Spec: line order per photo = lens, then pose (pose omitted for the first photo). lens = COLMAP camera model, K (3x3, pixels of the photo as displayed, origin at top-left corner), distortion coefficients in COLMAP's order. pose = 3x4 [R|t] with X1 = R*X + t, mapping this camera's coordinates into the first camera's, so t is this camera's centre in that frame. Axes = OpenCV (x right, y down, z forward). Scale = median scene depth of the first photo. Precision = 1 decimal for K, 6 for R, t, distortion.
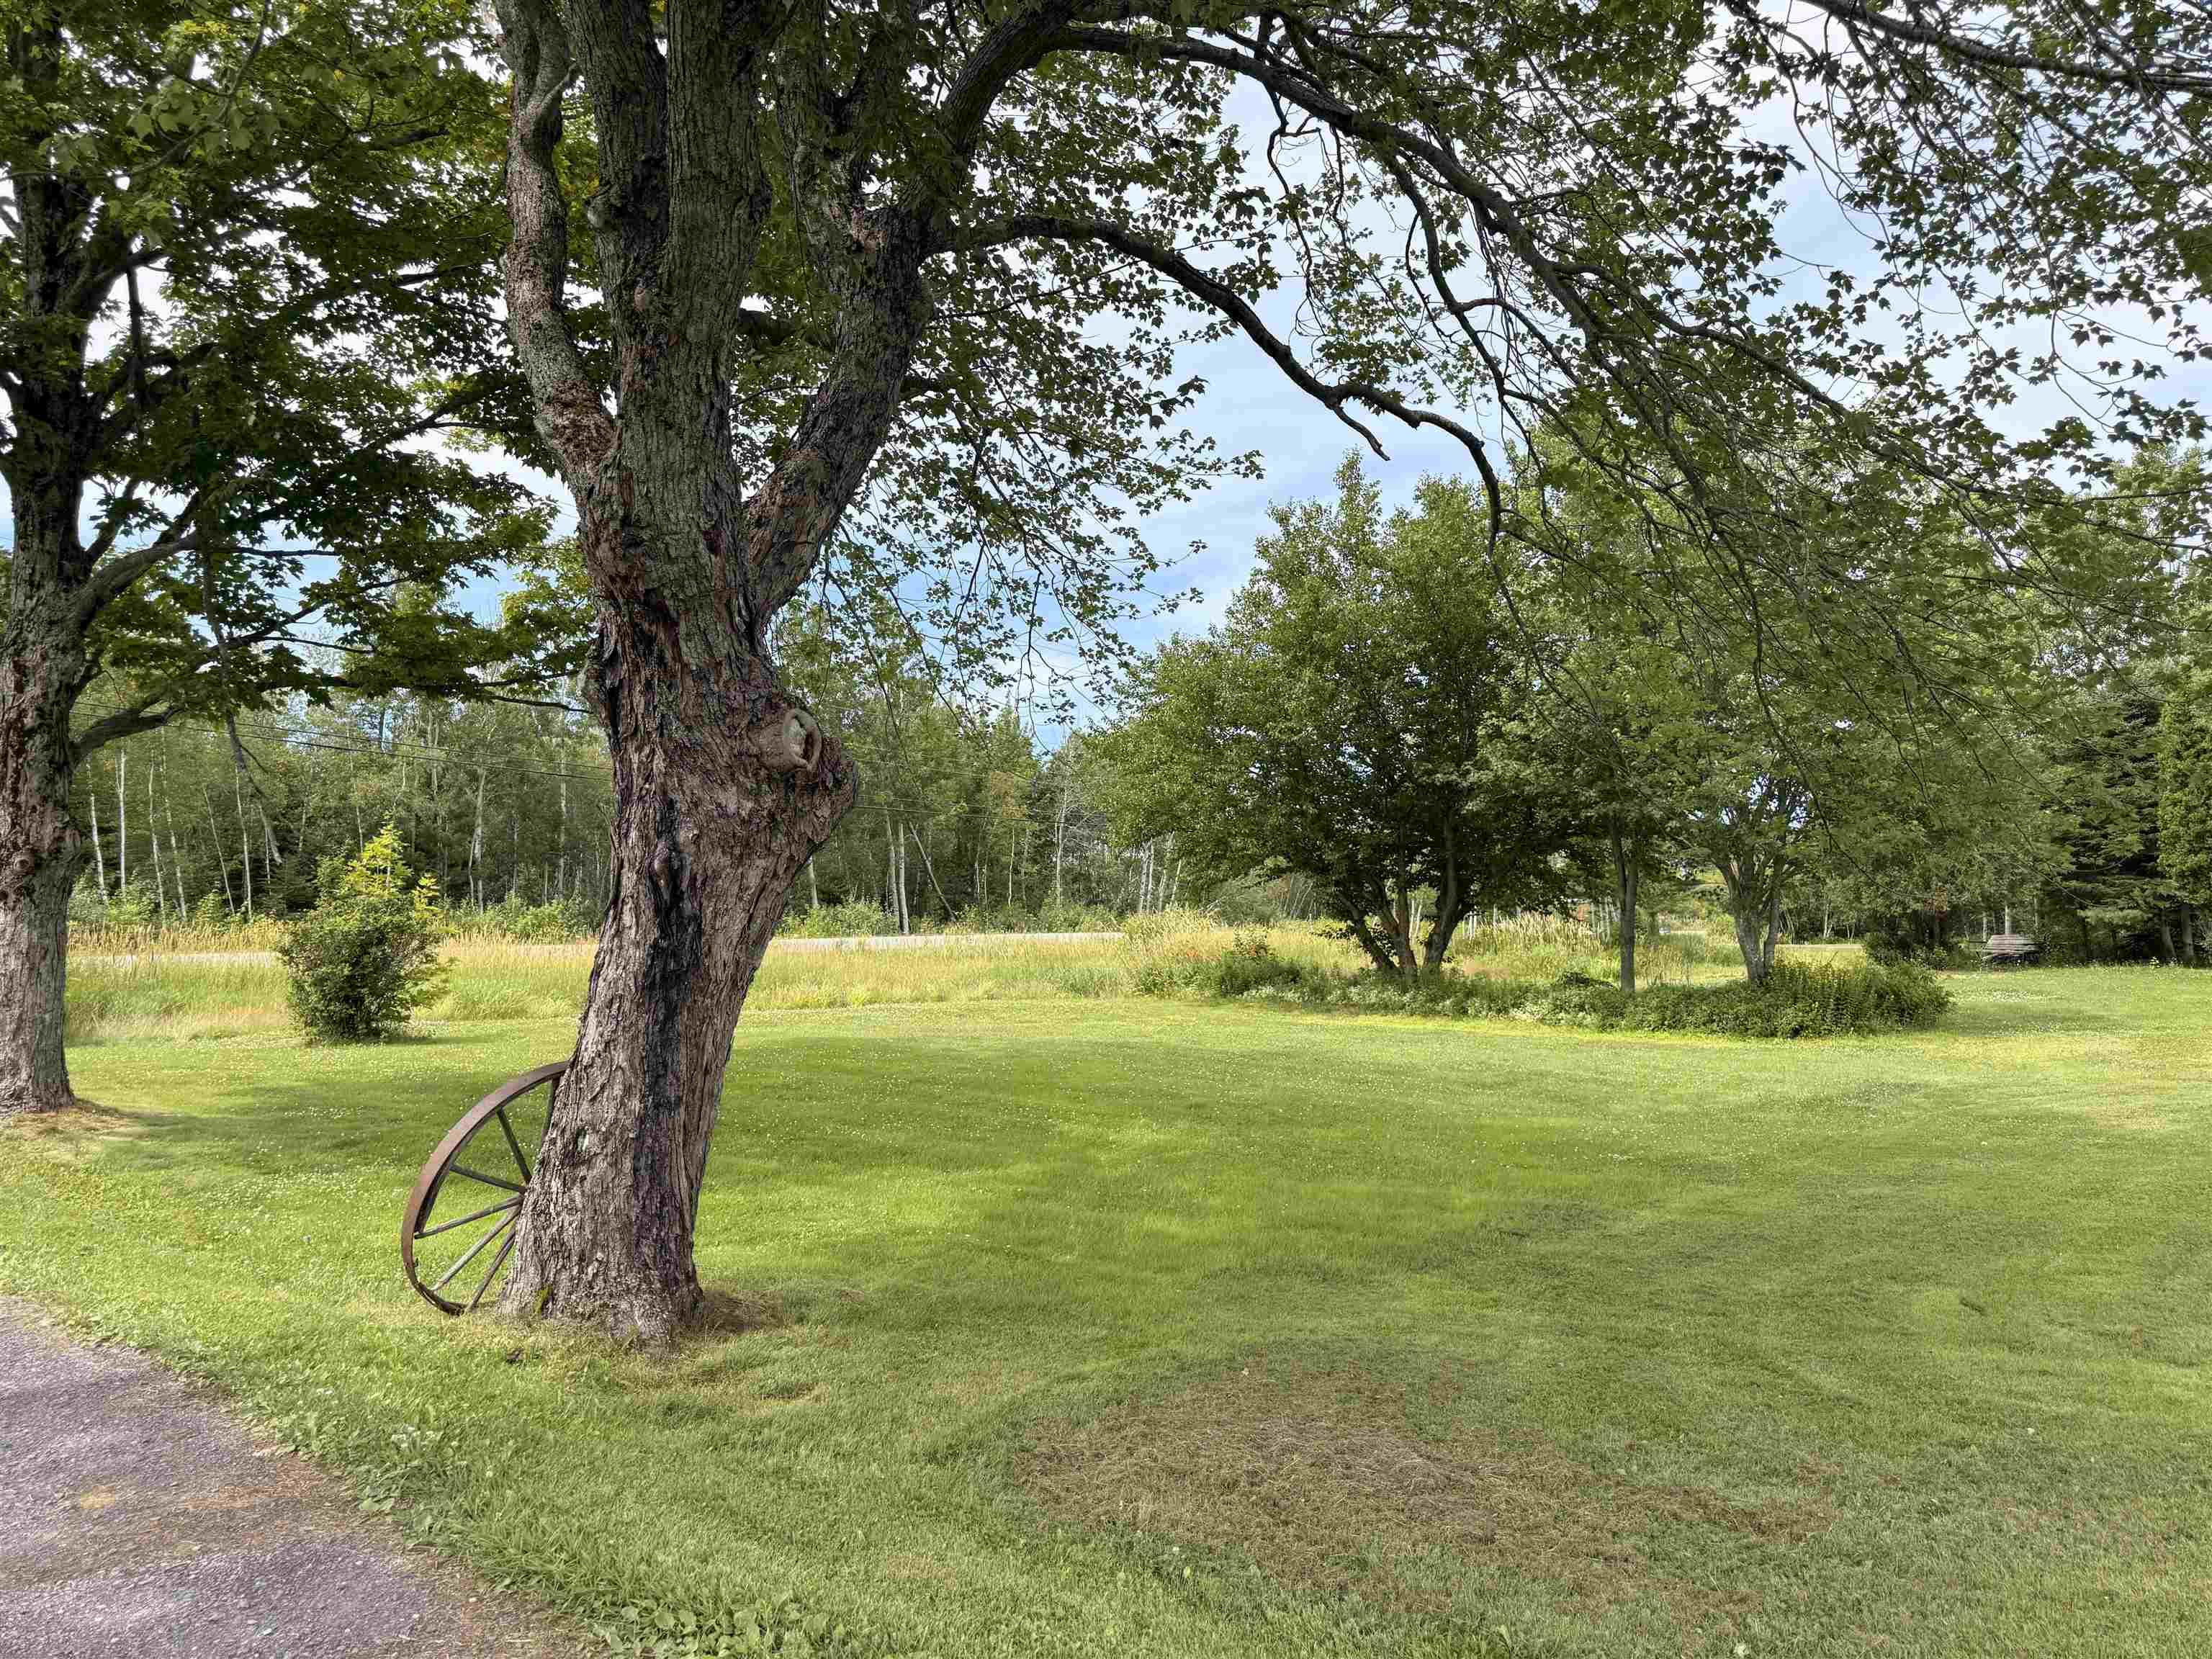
lens RADIAL K [[1623.4, 0, 1106.0], [0, 1623.4, 829.5], [0, 0, 1]] dist [0.109801, -0.148109]
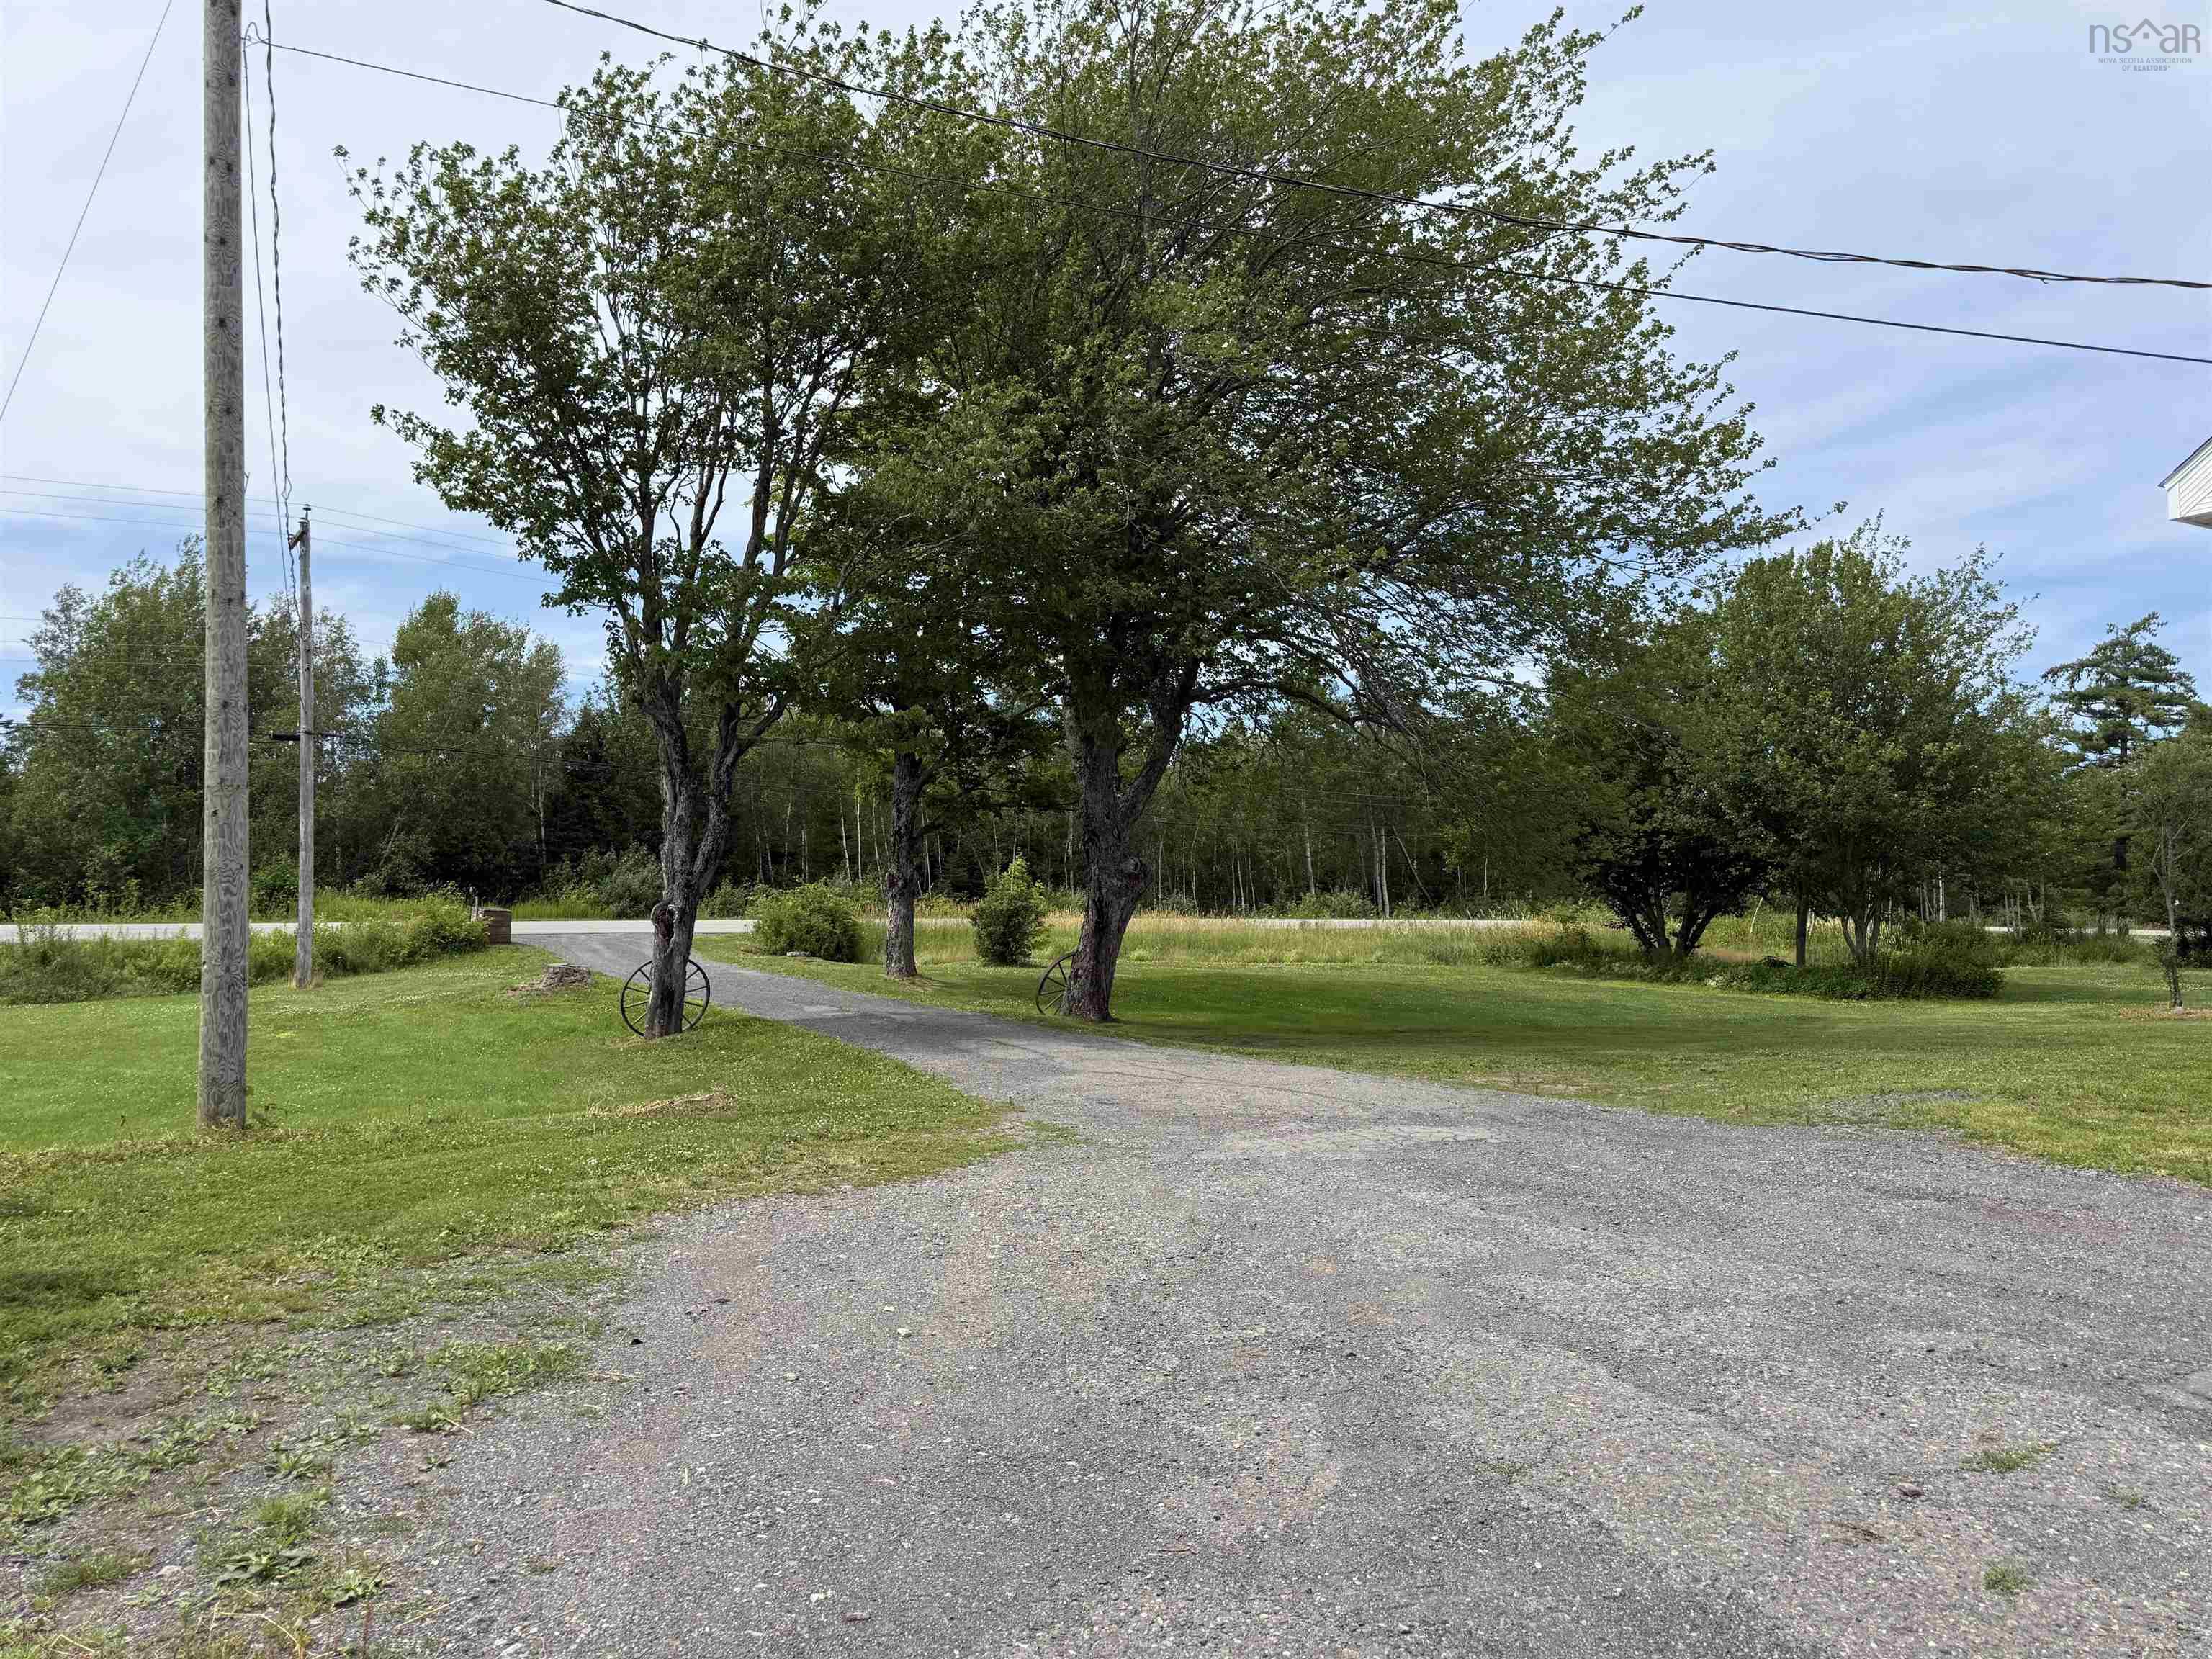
lens RADIAL K [[1623.4, 0, 1106.0], [0, 1623.4, 829.5], [0, 0, 1]] dist [0.109801, -0.148109]
pose [[0.940085, 0.005298, -0.340900, 0.274997], [-0.001345, 0.999929, 0.011833, -0.049336], [0.340939, -0.010665, 0.940025, -0.675419]]
